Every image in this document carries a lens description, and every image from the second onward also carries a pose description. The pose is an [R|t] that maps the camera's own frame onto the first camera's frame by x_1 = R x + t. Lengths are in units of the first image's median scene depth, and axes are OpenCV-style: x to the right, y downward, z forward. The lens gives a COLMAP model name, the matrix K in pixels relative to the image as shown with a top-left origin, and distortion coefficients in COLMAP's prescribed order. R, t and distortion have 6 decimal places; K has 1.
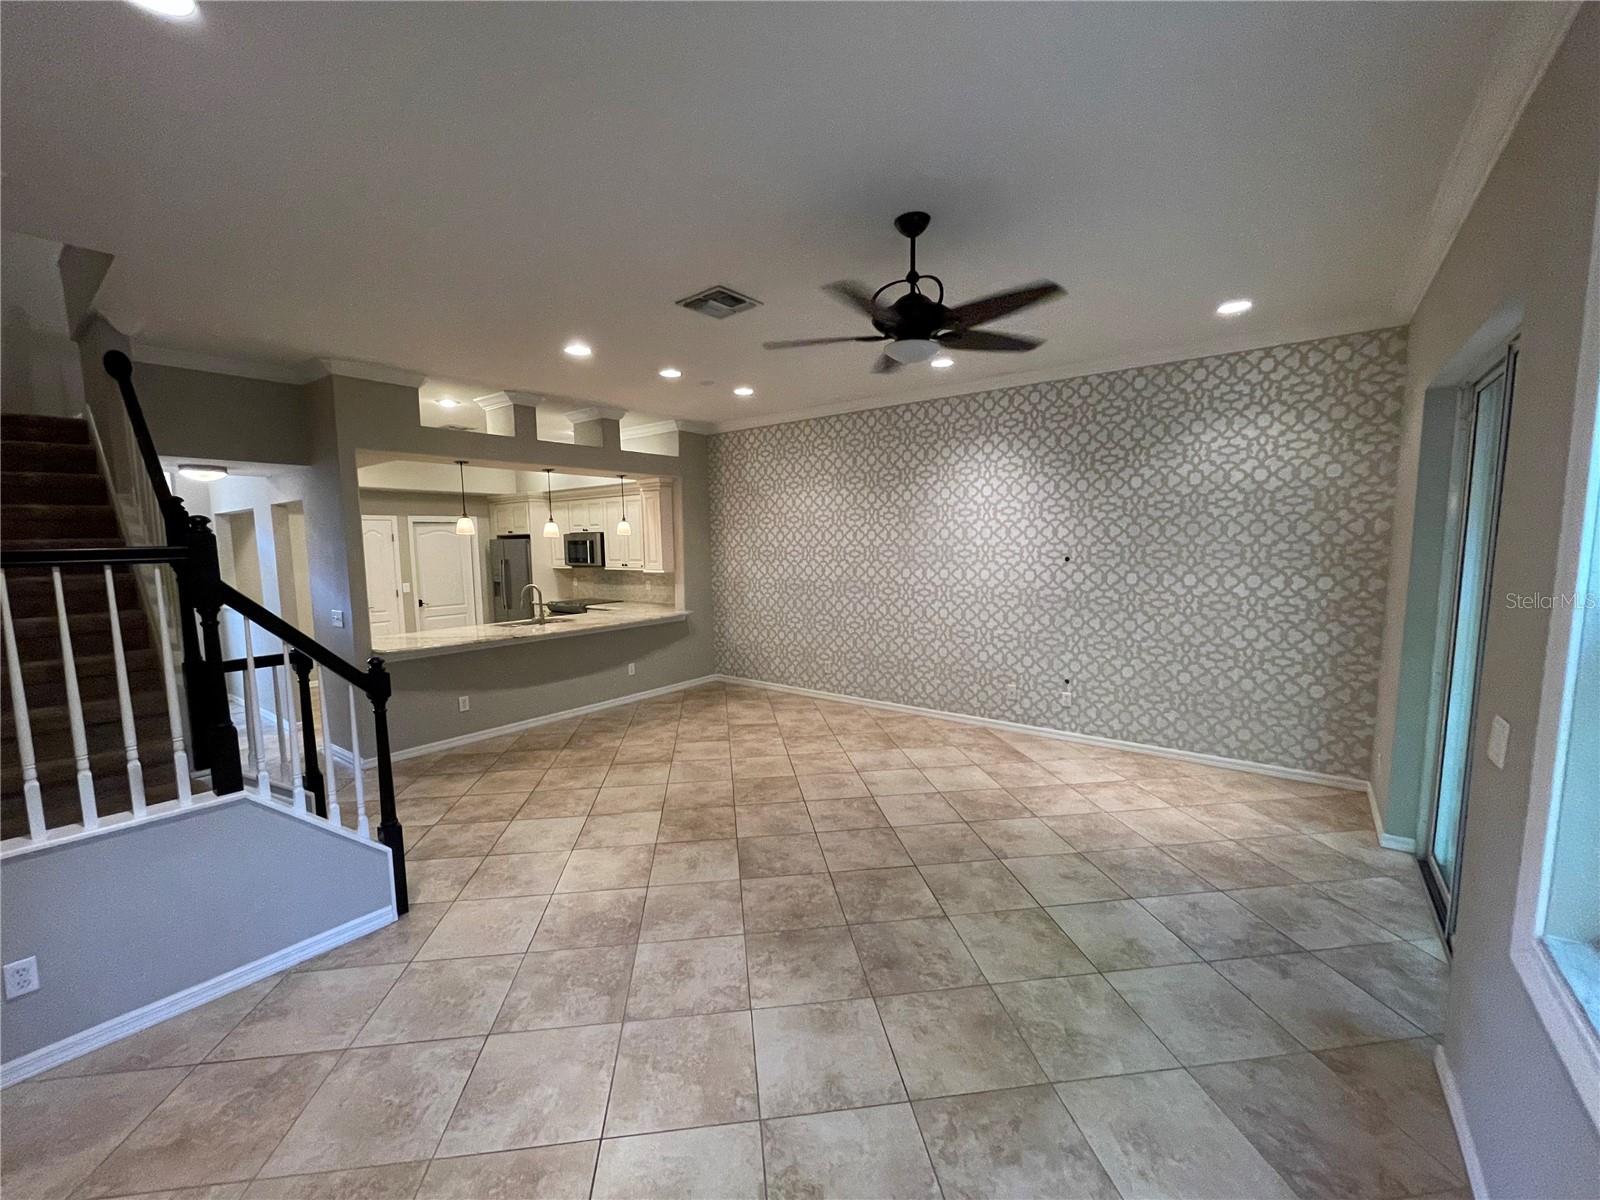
lens RADIAL K [[642.4, 0, 797.6], [0, 642.4, 605.5], [0, 0, 1]] dist [-0.001912, -0.000476]
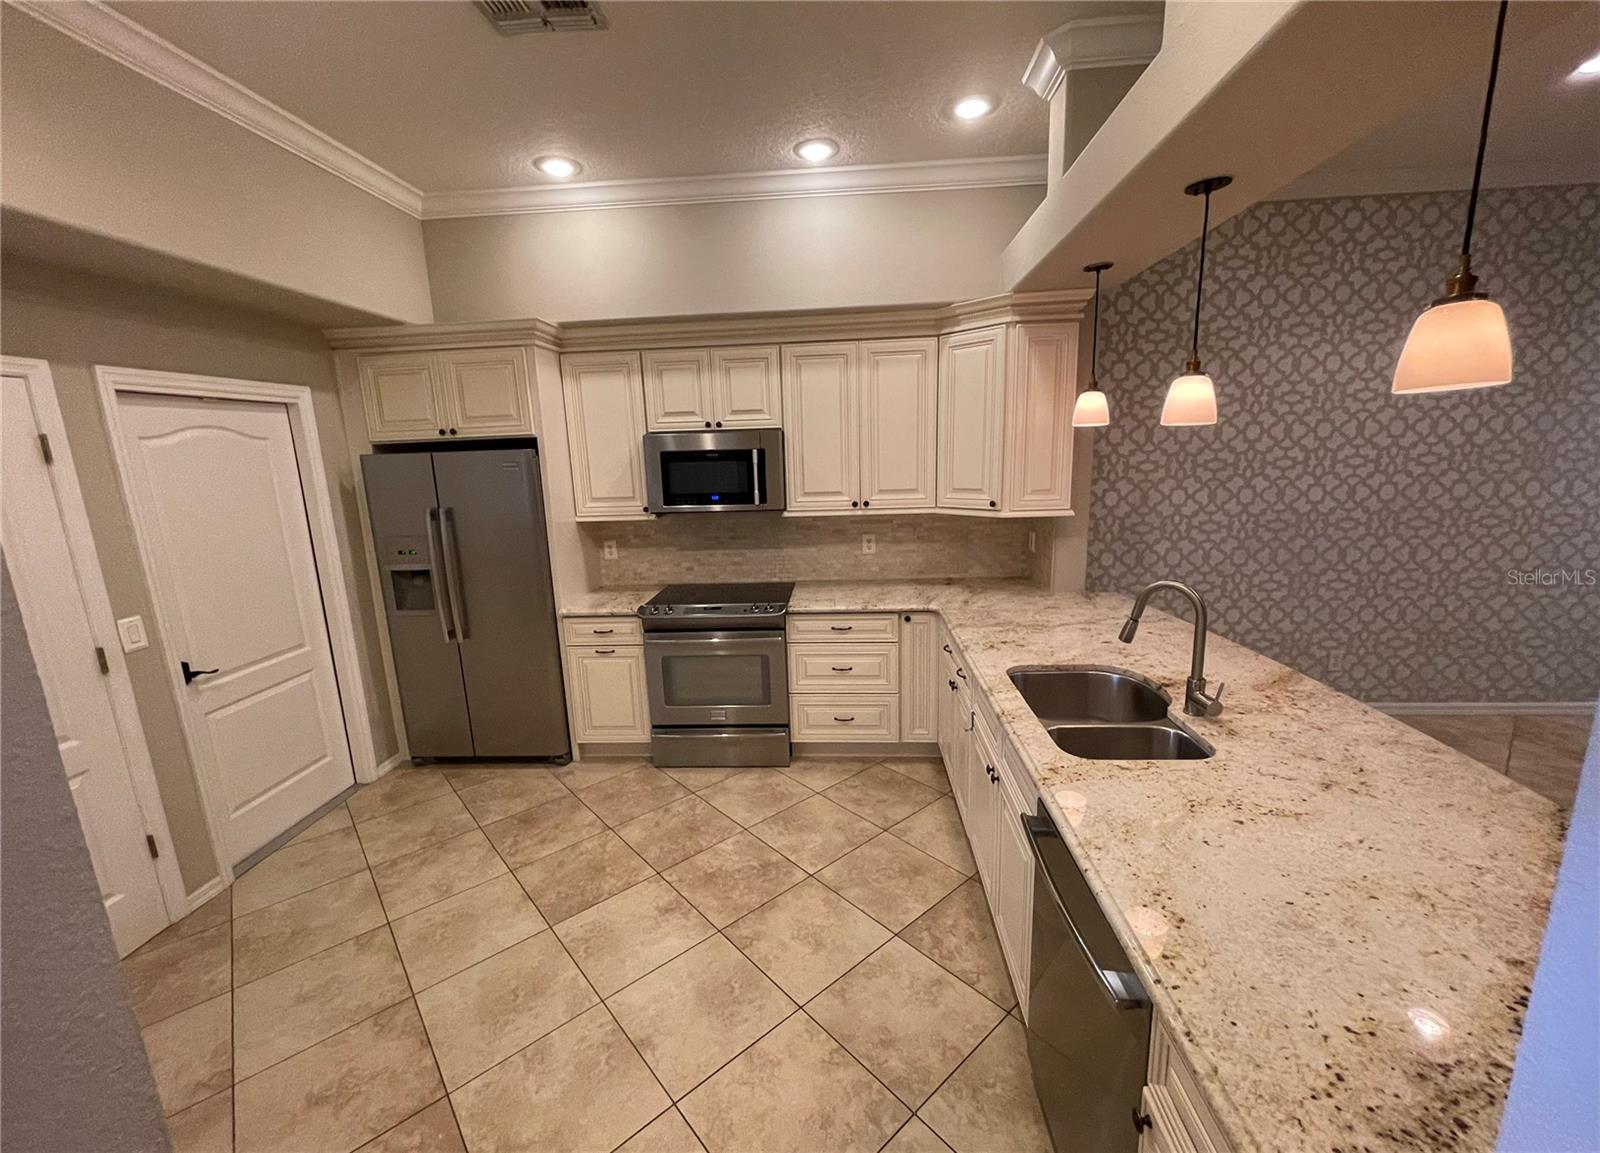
lens RADIAL K [[643.9, 0, 803.9], [0, 643.9, 580.2], [0, 0, 1]] dist [-0.002196, 0.001501]
pose [[0.835035, -0.122746, 0.536330, -0.711824], [0.075044, 0.991096, 0.109985, -0.081564], [-0.545055, -0.051593, 0.836811, 0.850137]]
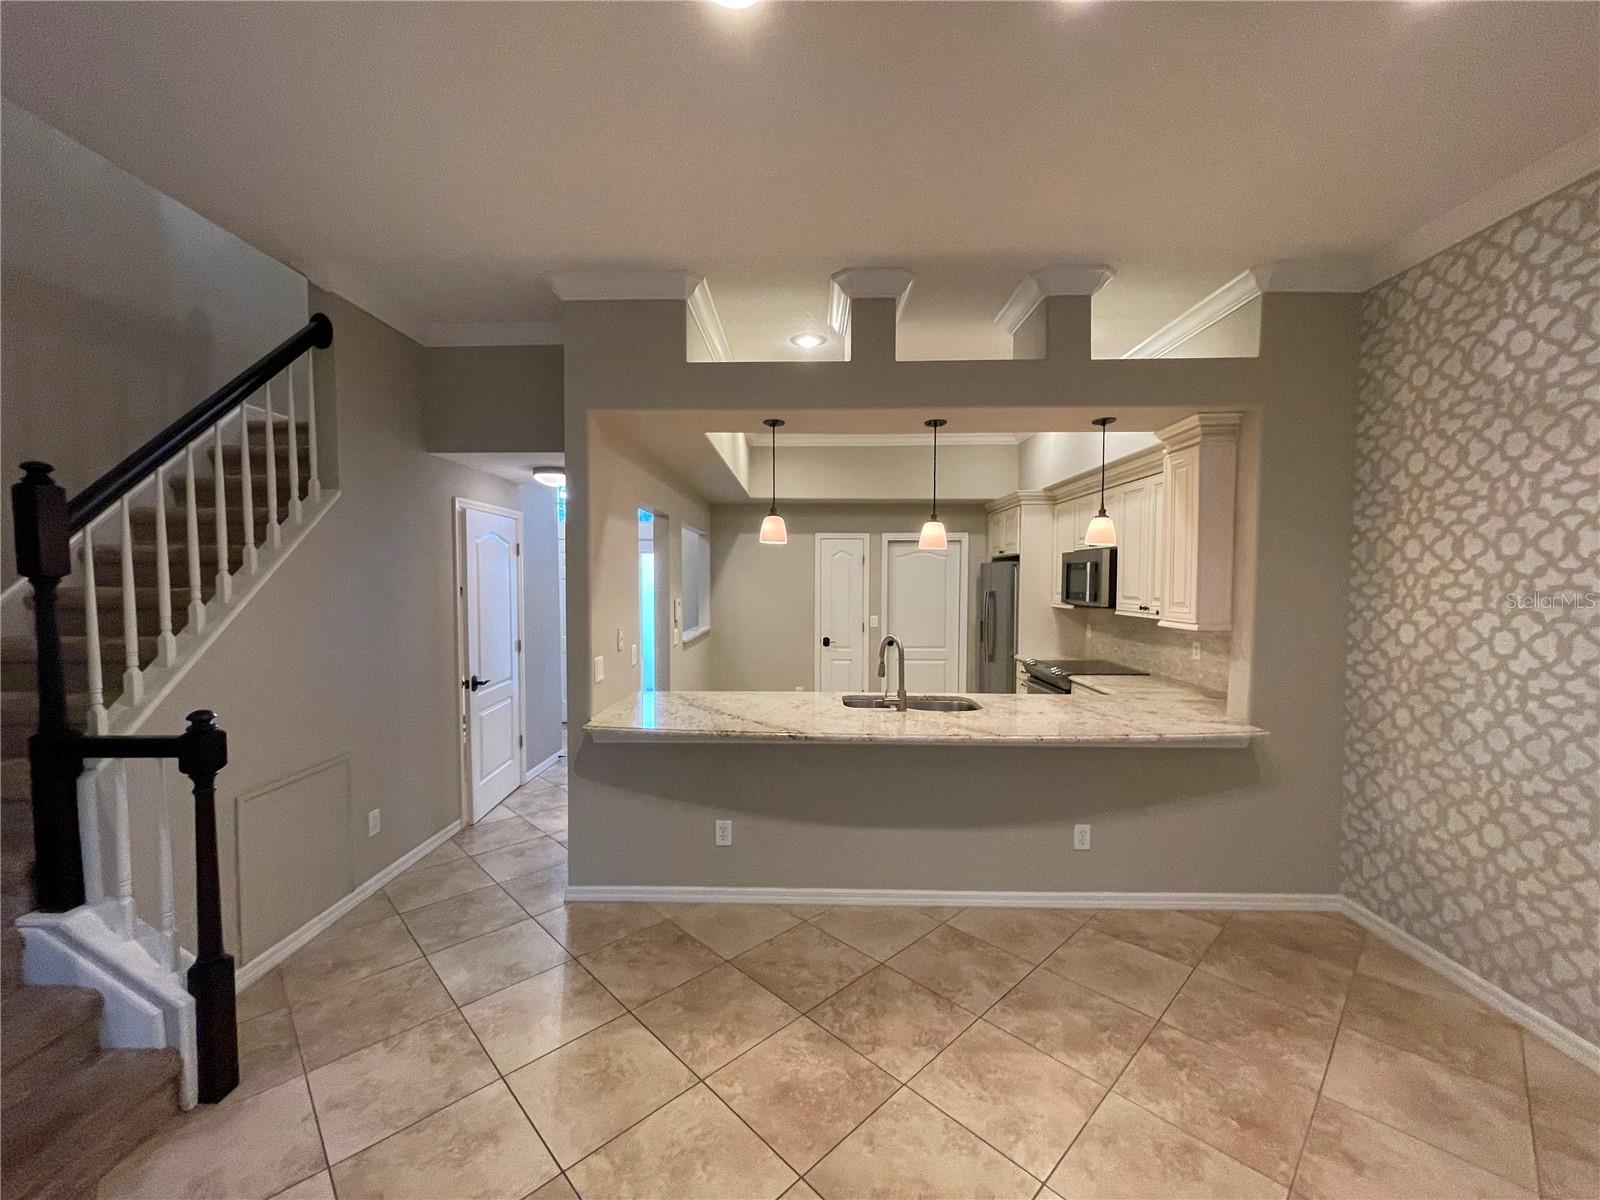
lens RADIAL K [[642.4, 0, 793.0], [0, 642.4, 607.4], [0, 0, 1]] dist [-0.001912, -0.000476]
pose [[0.587166, 0.052175, -0.807783, -0.020561], [-0.091022, 0.995847, -0.001840, -0.047755], [0.804333, 0.074606, 0.589477, 0.604987]]
